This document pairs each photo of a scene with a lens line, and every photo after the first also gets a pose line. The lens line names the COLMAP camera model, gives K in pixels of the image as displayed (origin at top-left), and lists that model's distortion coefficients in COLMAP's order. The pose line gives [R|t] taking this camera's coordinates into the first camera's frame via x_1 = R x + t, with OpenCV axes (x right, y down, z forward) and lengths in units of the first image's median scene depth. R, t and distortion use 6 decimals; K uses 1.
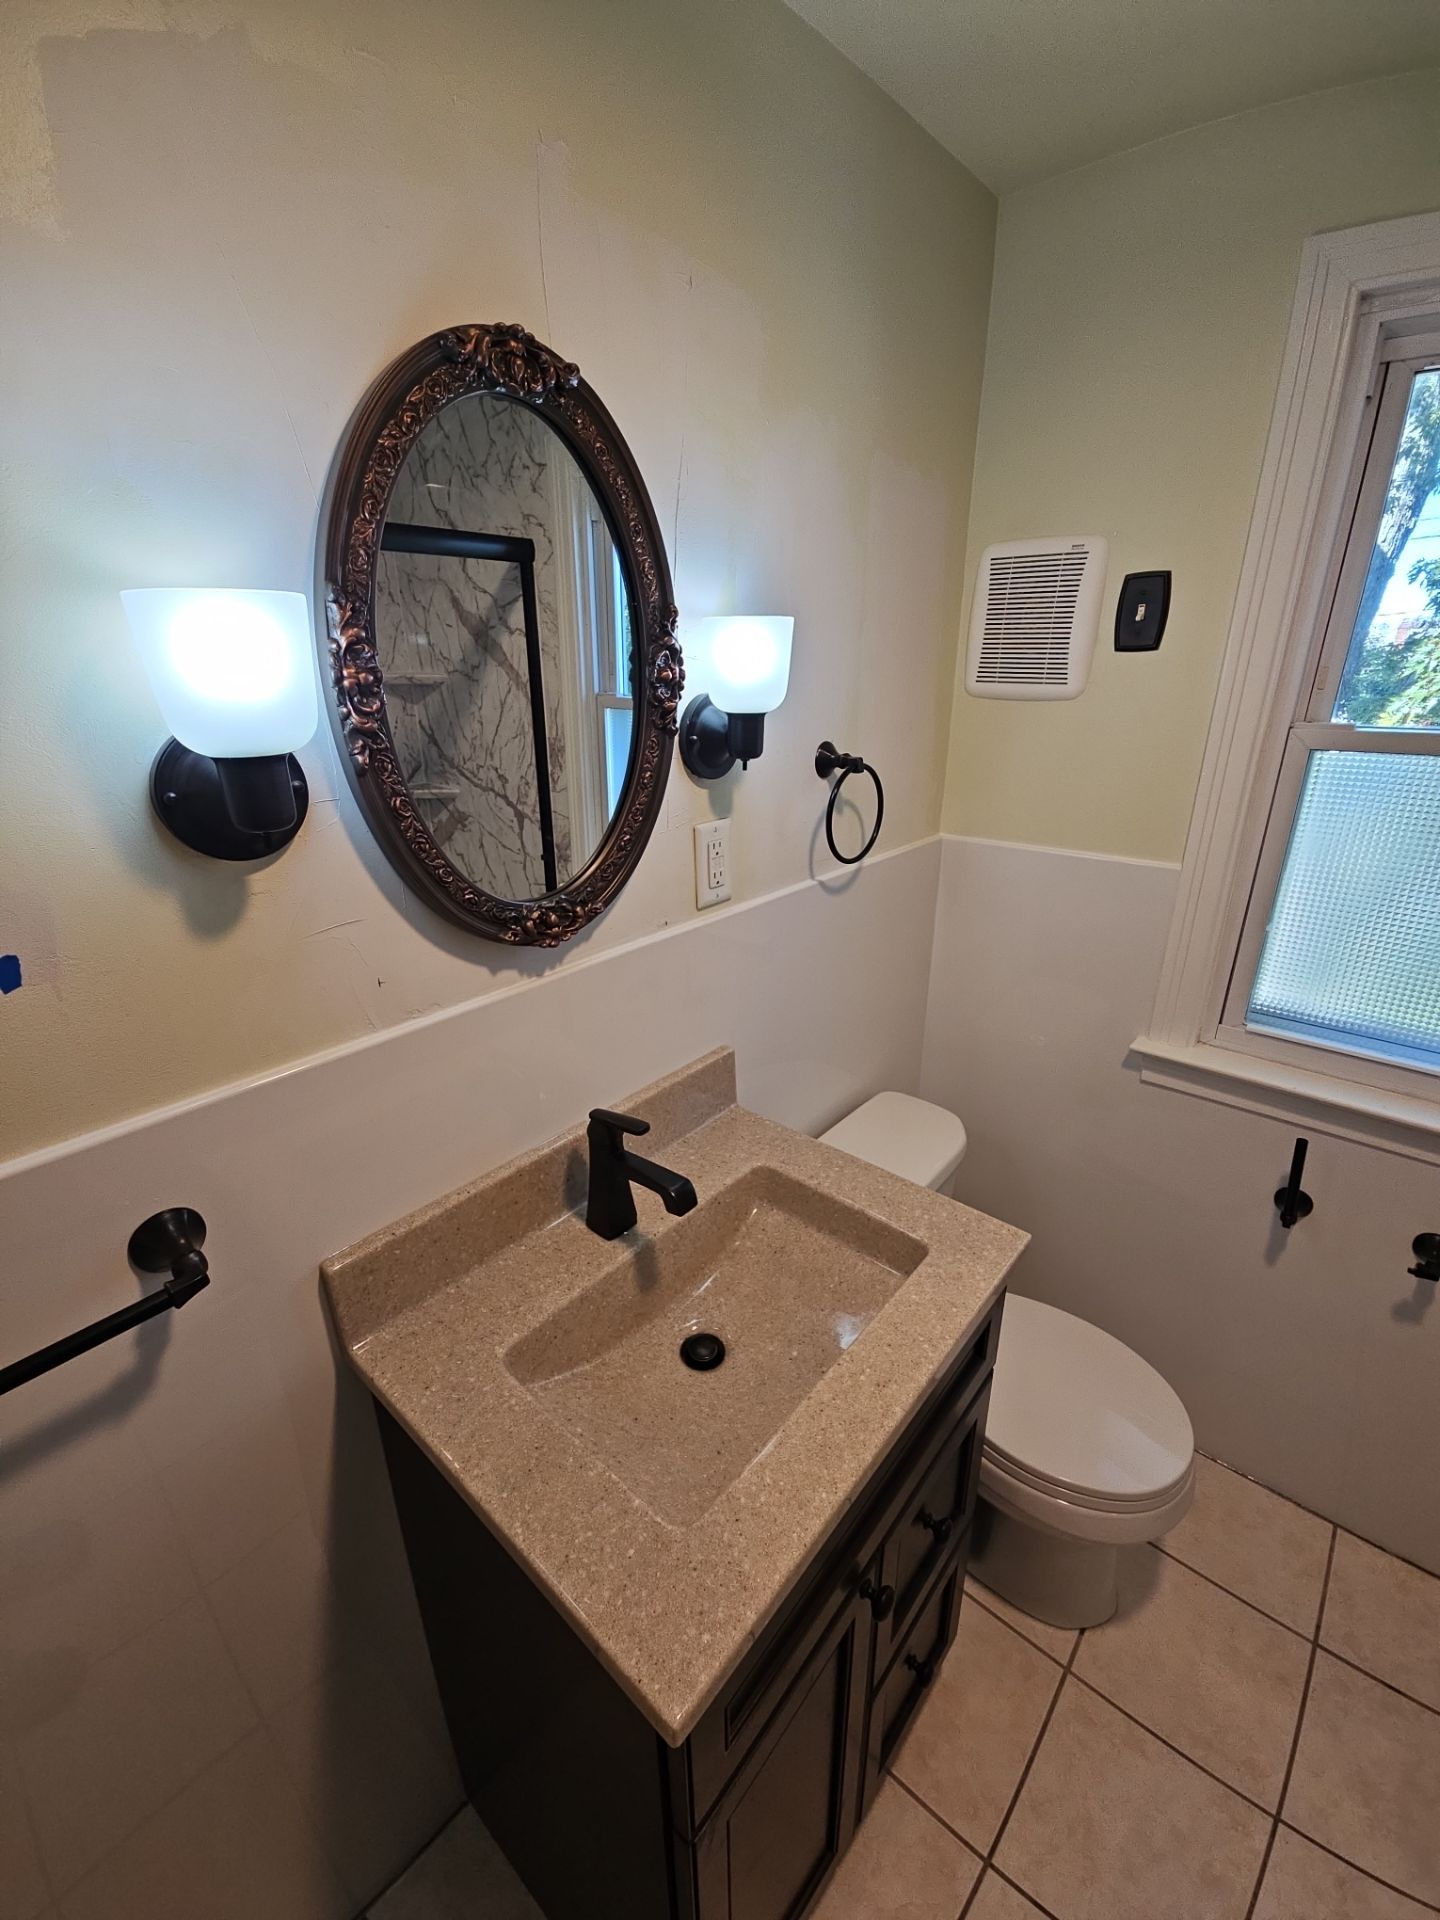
lens RADIAL K [[794.2, 0, 699.2], [0, 794.2, 946.7], [0, 0, 1]] dist [0.009297, -0.005884]
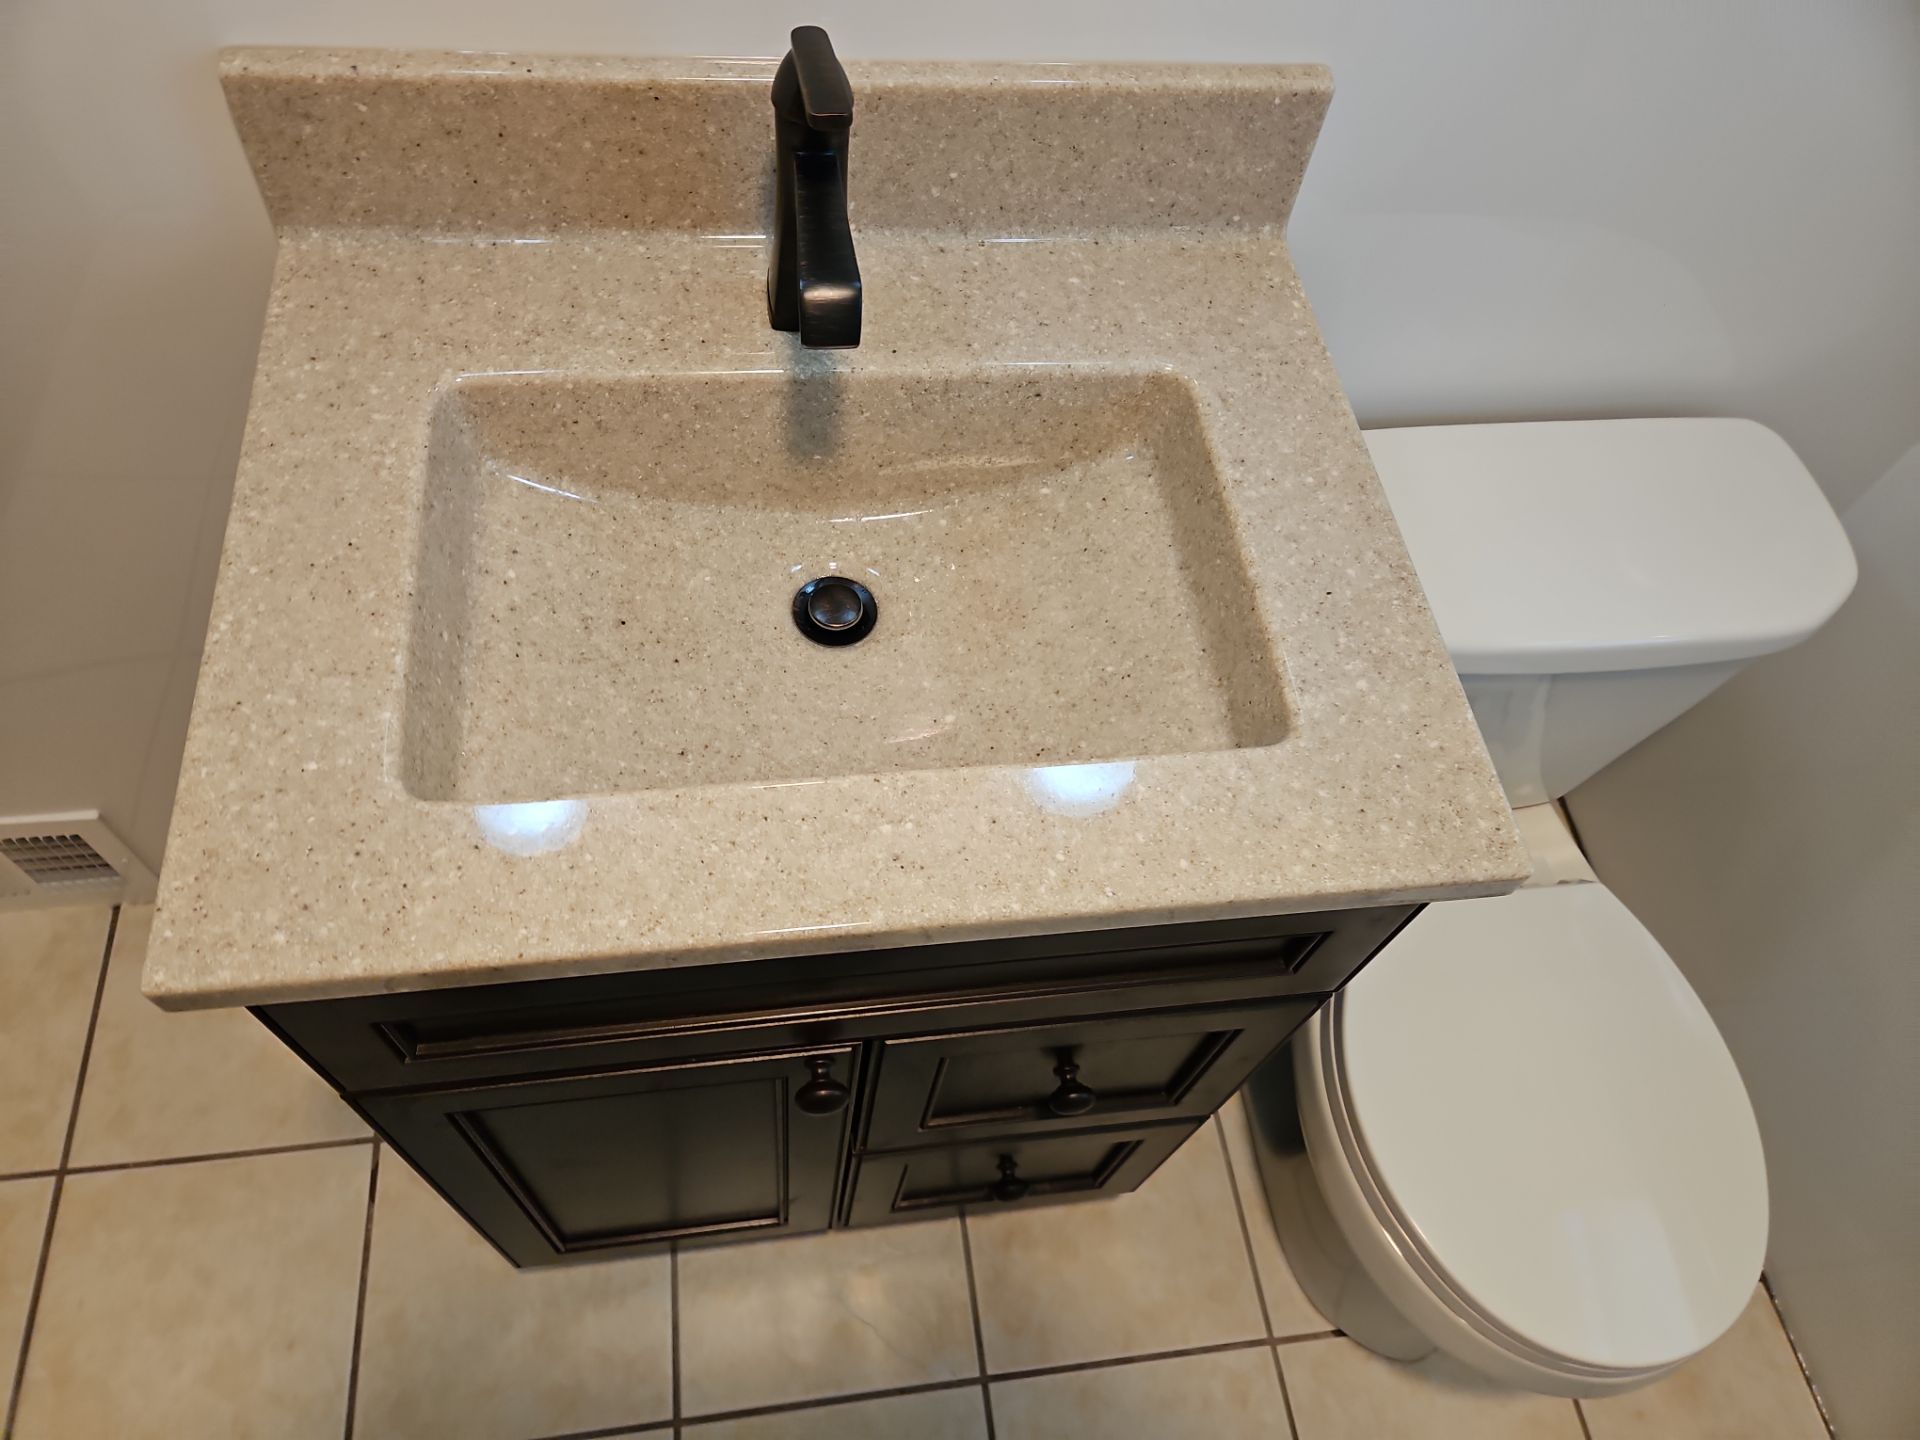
lens RADIAL K [[1292.3, 0, 946.0], [0, 1292.3, 732.8], [0, 0, 1]] dist [0.060690, -0.048722]
pose [[0.751343, 0.604335, -0.265071, 0.353329], [-0.324144, 0.687853, 0.649453, -0.009750], [0.574817, -0.402041, 0.712705, 0.433753]]
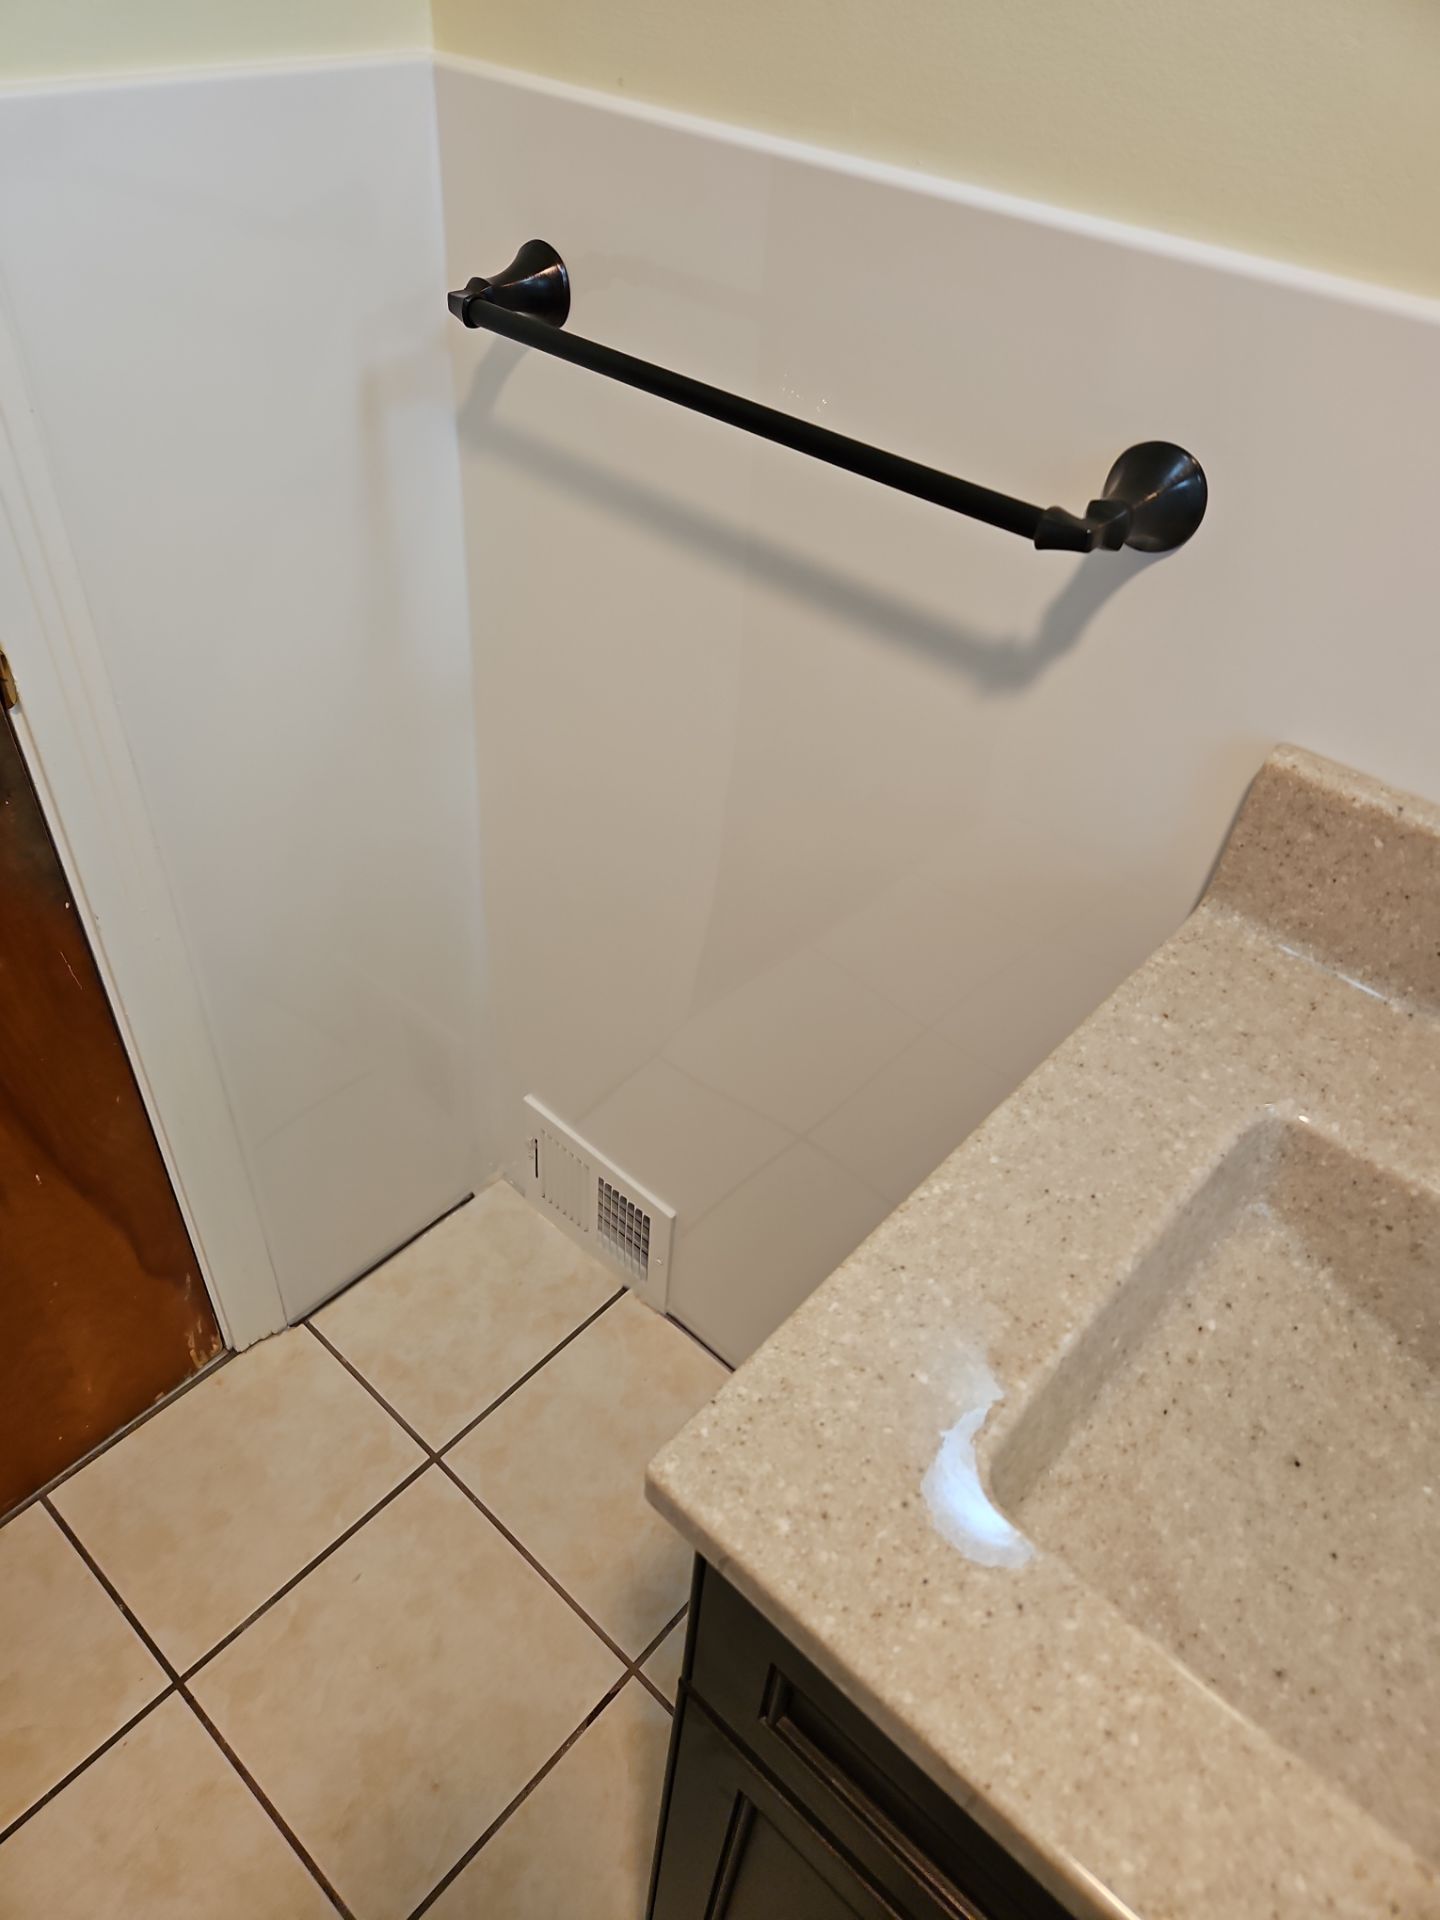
lens RADIAL K [[1292.3, 0, 704.6], [0, 1292.3, 940.6], [0, 0, 1]] dist [0.060690, -0.048722]
pose [[-0.008816, 0.679242, -0.733862, 0.237318], [-0.398219, 0.670801, 0.625658, 0.084941], [0.917248, 0.297753, 0.264573, 0.414460]]
